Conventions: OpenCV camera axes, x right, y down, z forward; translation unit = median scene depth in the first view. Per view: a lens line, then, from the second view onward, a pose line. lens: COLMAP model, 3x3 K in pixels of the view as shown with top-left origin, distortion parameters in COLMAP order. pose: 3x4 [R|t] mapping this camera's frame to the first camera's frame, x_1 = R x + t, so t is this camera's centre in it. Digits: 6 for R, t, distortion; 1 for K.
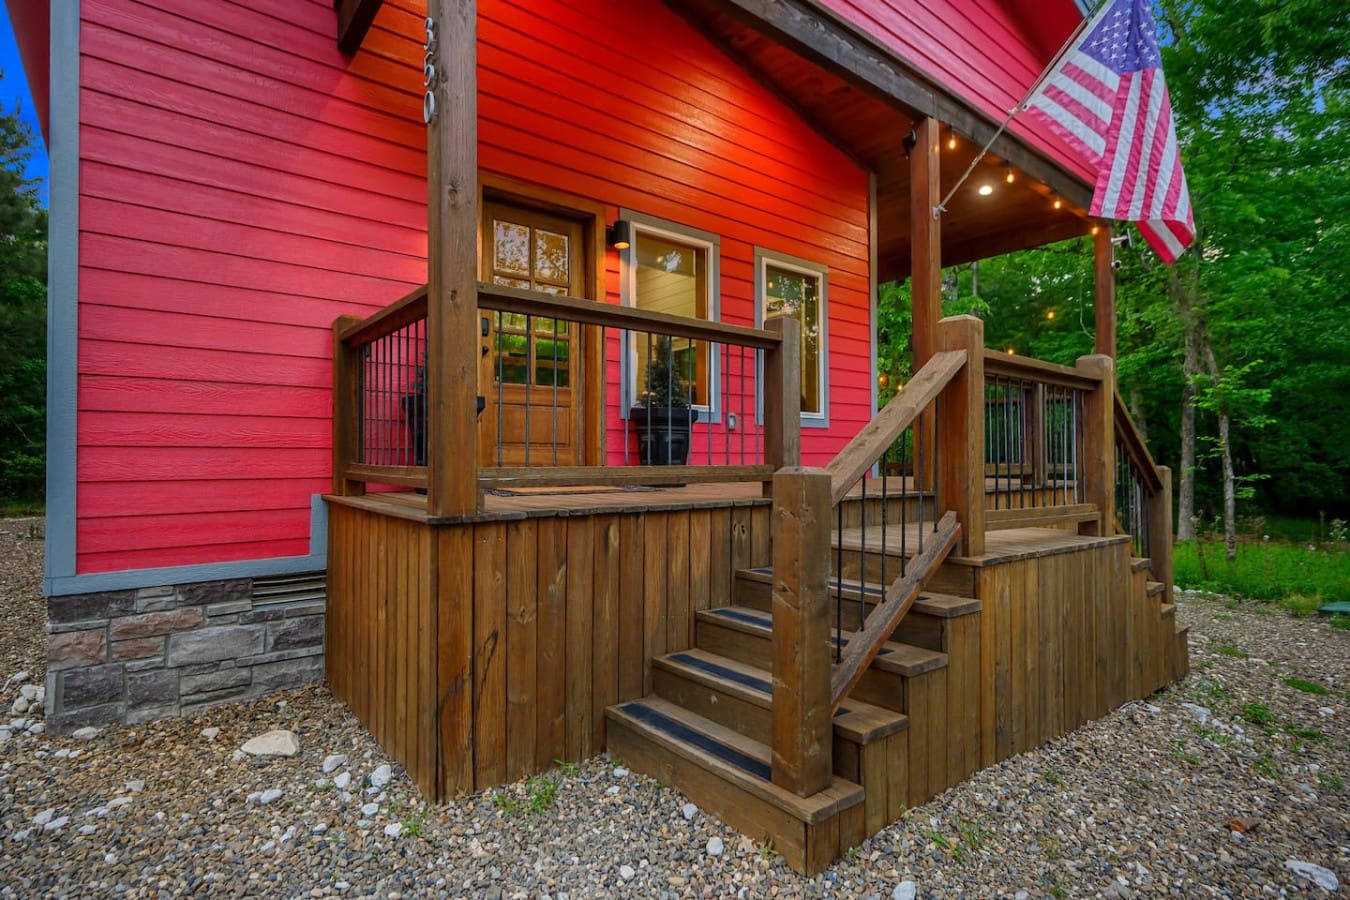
lens RADIAL K [[666.7, 0, 671.5], [0, 666.7, 446.3], [0, 0, 1]] dist [-0.000255, -0.000765]
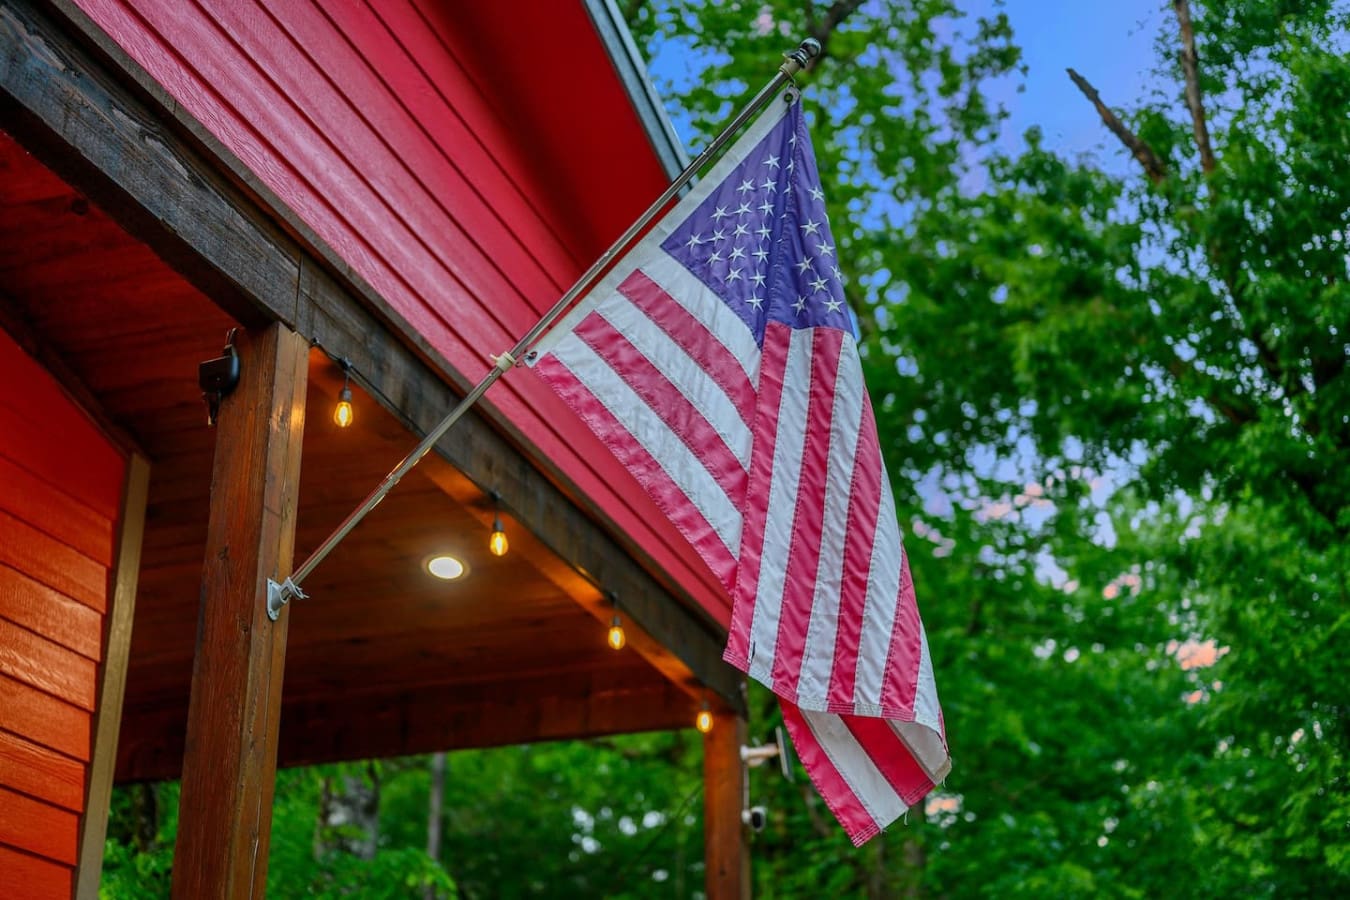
lens RADIAL K [[1874.4, 0, 675.0], [0, 1874.4, 450.0], [0, 0, 1]] dist [-0.006998, -0.027602]
pose [[0.855157, 0.211927, 0.473068, 0.078169], [-0.009294, 0.918731, -0.394775, -0.040930], [-0.518286, 0.333198, 0.787629, 0.111244]]
